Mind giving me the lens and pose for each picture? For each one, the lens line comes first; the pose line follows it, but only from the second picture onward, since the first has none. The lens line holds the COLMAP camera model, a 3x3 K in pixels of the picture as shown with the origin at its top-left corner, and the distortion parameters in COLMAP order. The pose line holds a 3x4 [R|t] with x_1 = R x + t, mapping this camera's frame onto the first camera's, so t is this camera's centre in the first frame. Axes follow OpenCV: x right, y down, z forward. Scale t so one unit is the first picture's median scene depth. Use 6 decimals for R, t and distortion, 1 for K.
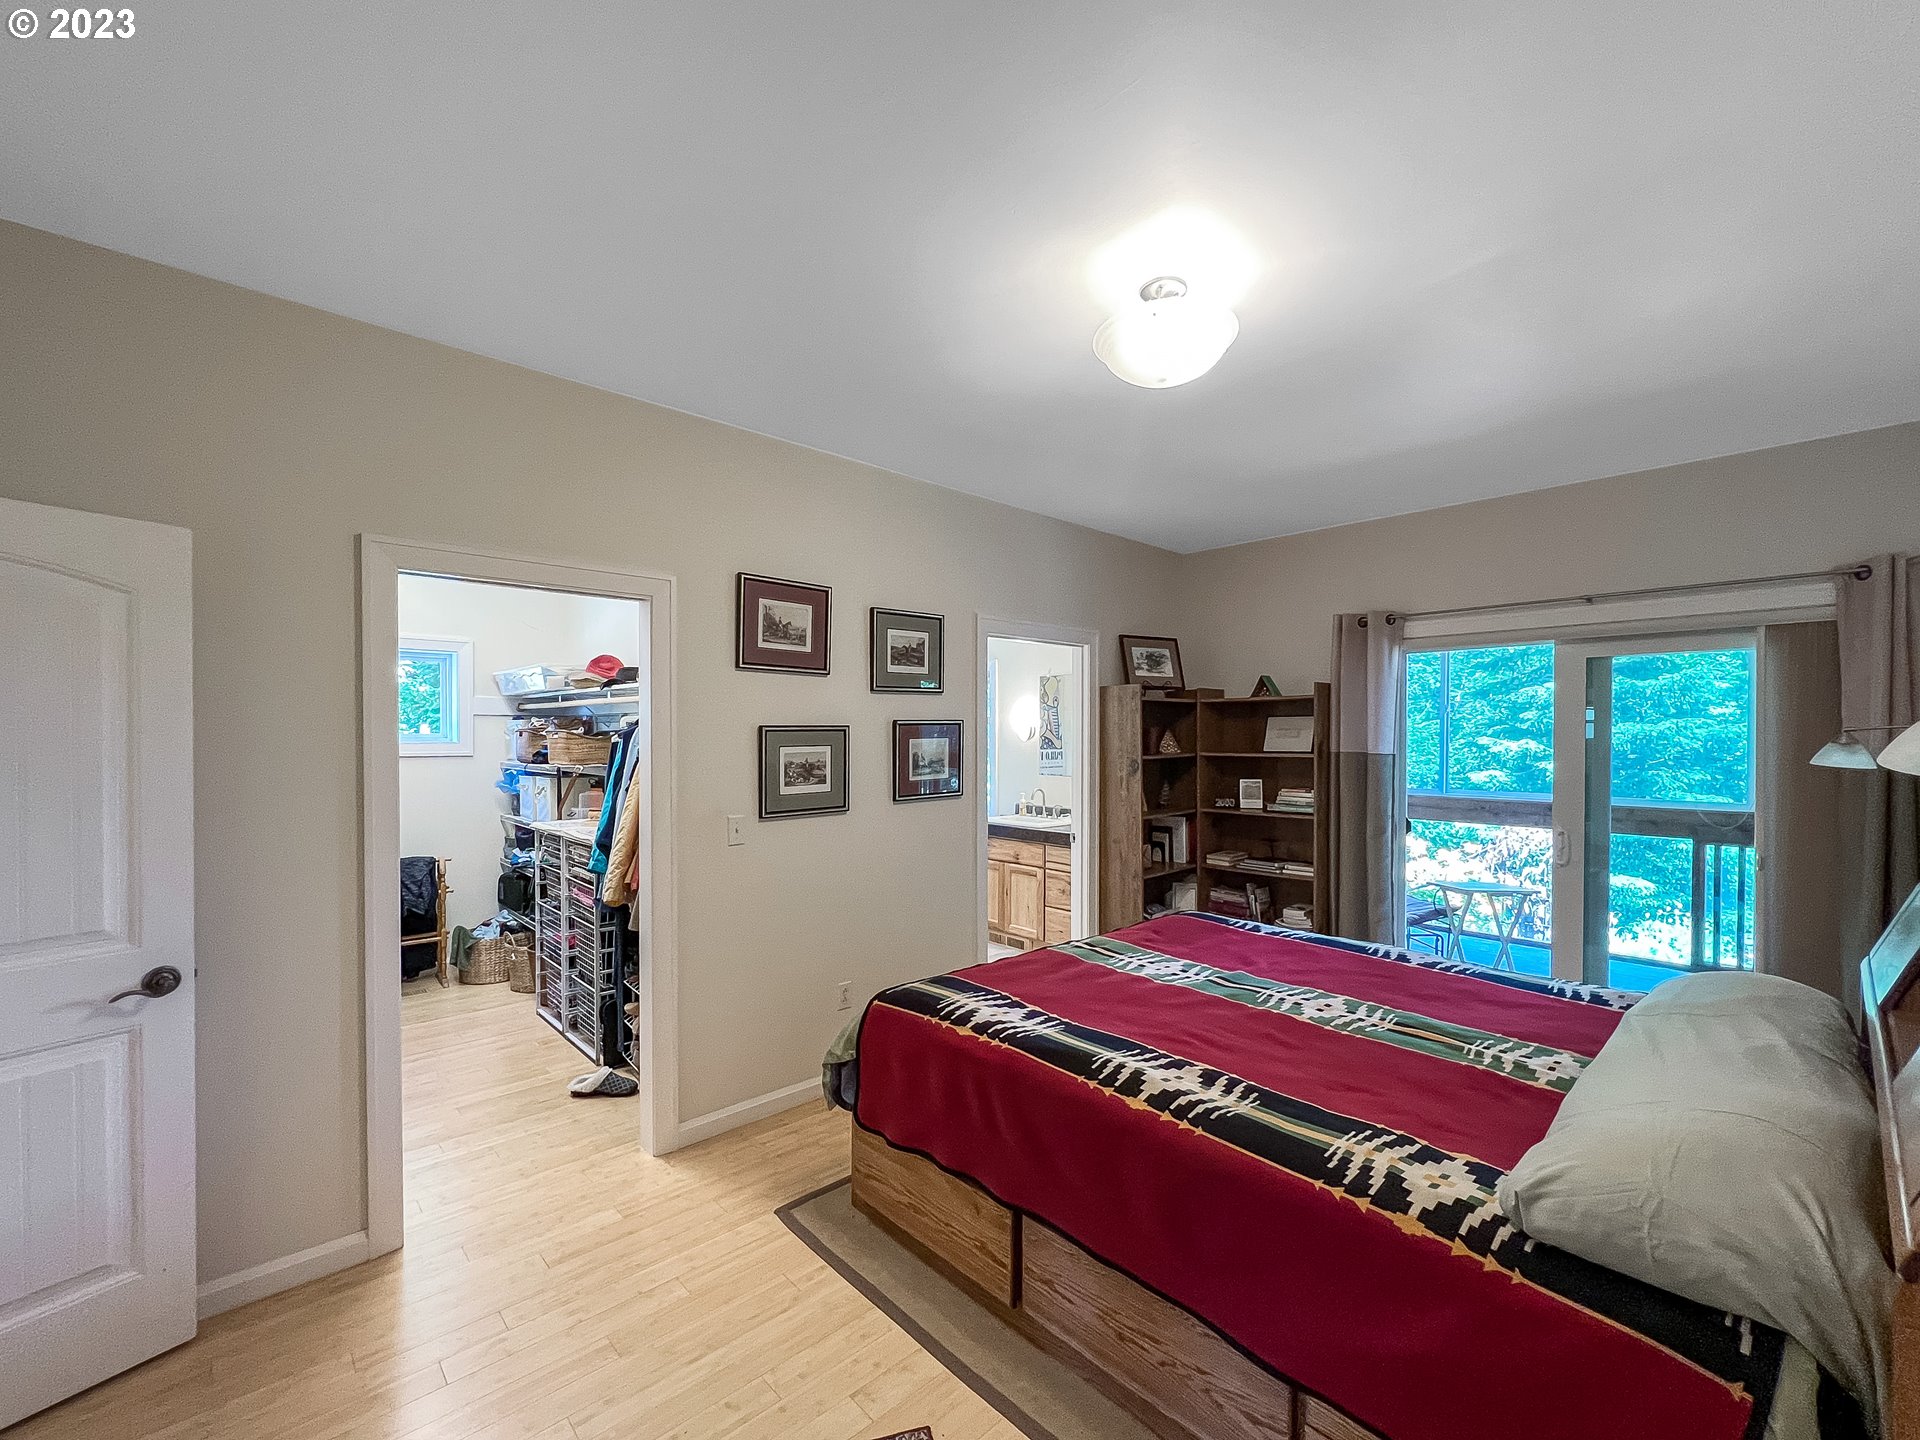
lens RADIAL K [[800.1, 0, 955.6], [0, 800.1, 733.4], [0, 0, 1]] dist [-0.000410, -0.000142]
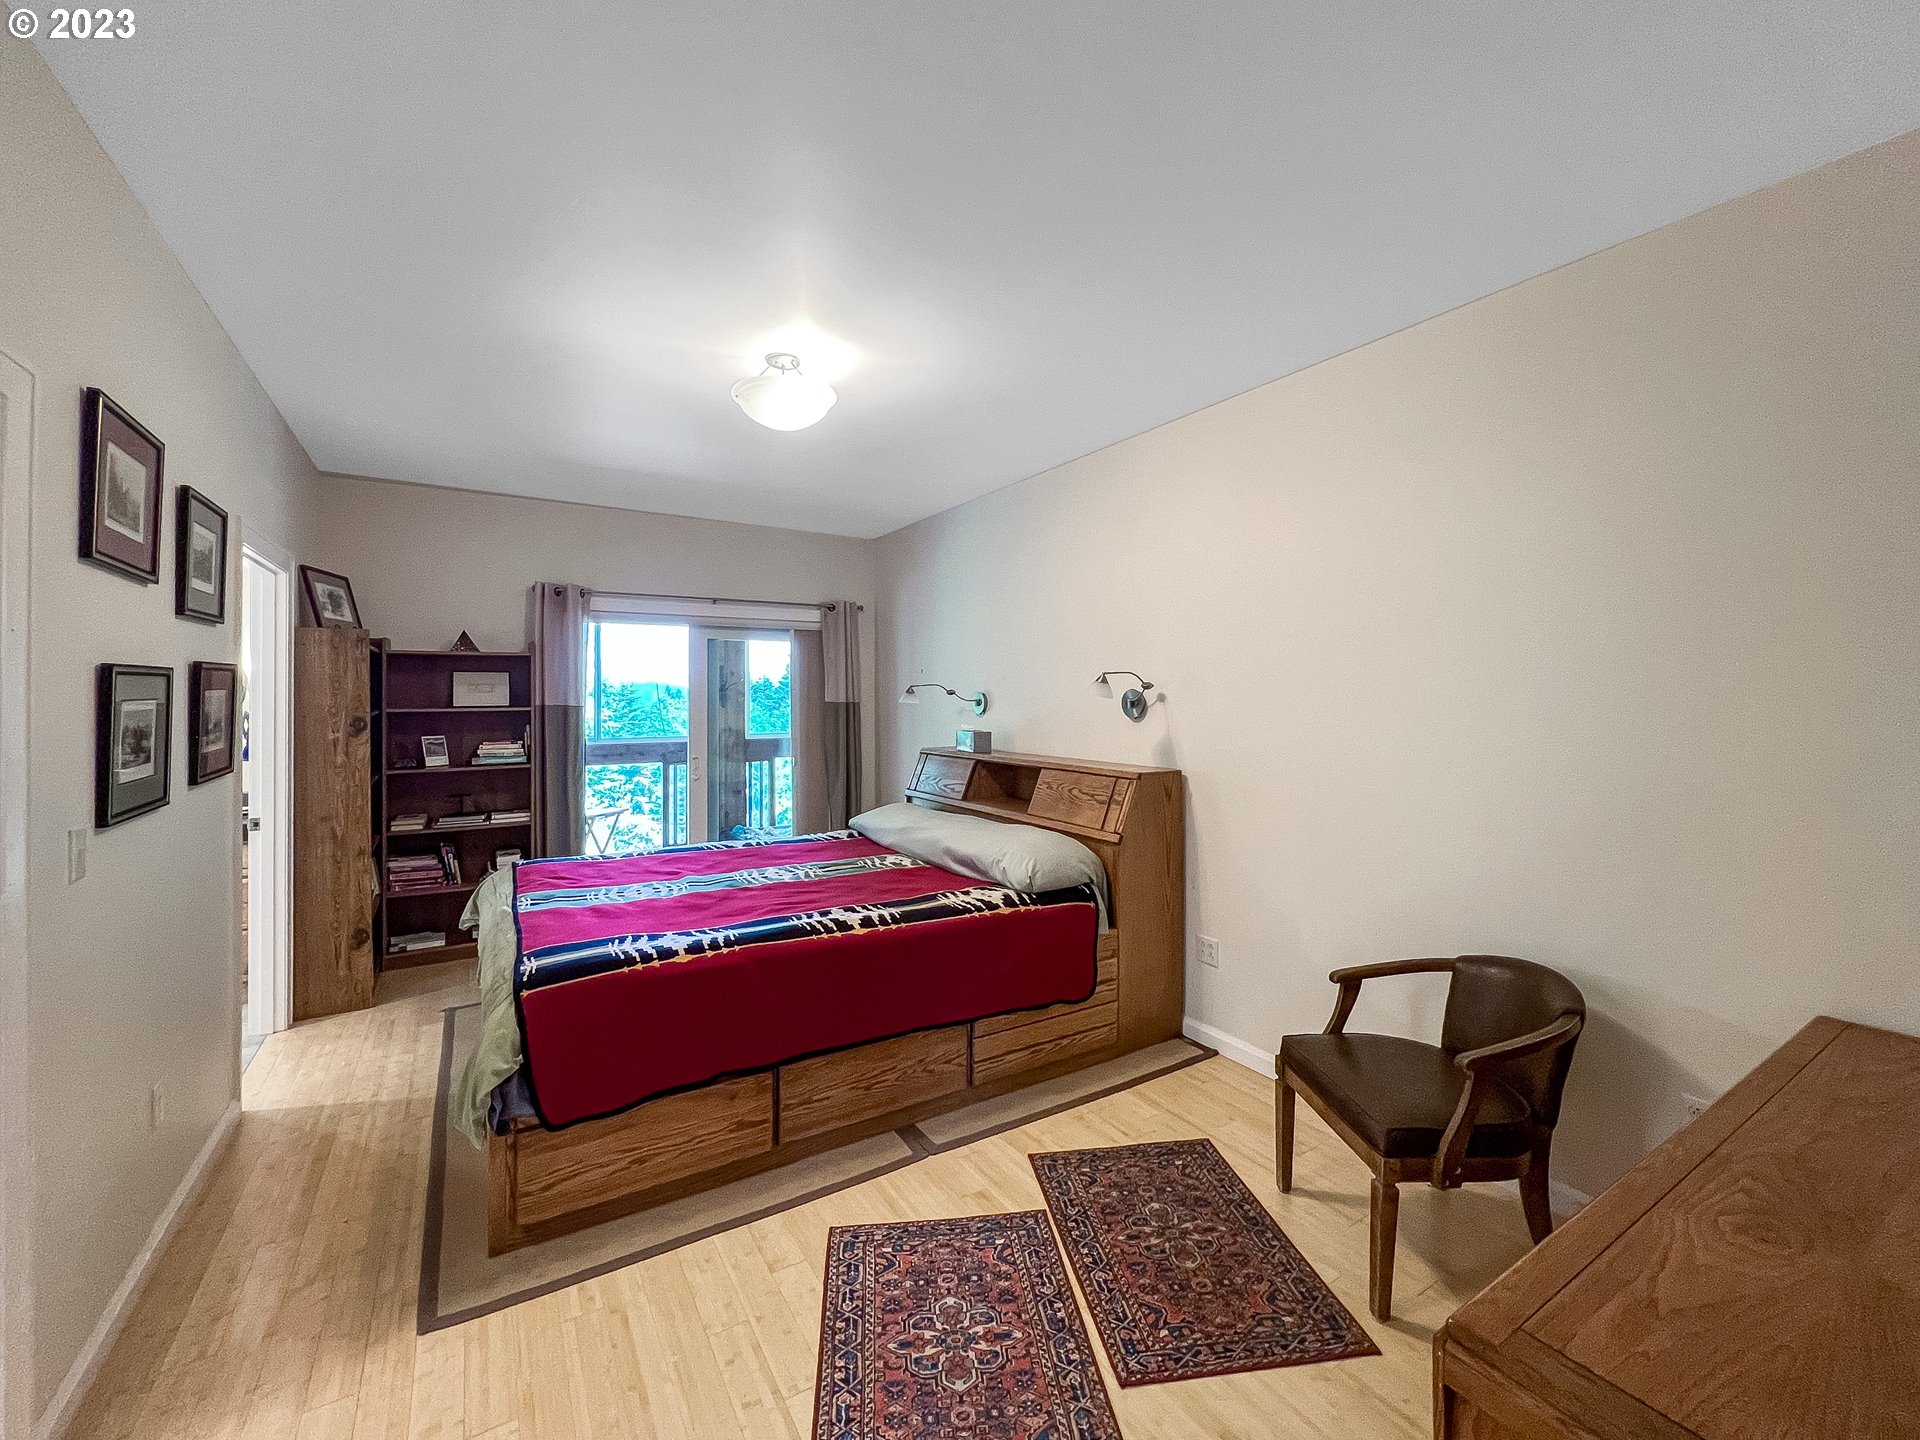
lens RADIAL K [[799.5, 0, 946.4], [0, 799.5, 676.2], [0, 0, 1]] dist [0.000314, -0.000028]
pose [[0.202004, 0.022559, 0.979125, -0.501743], [0.000700, 0.999731, -0.023178, 0.009205], [-0.979384, 0.005367, 0.201934, 0.223294]]
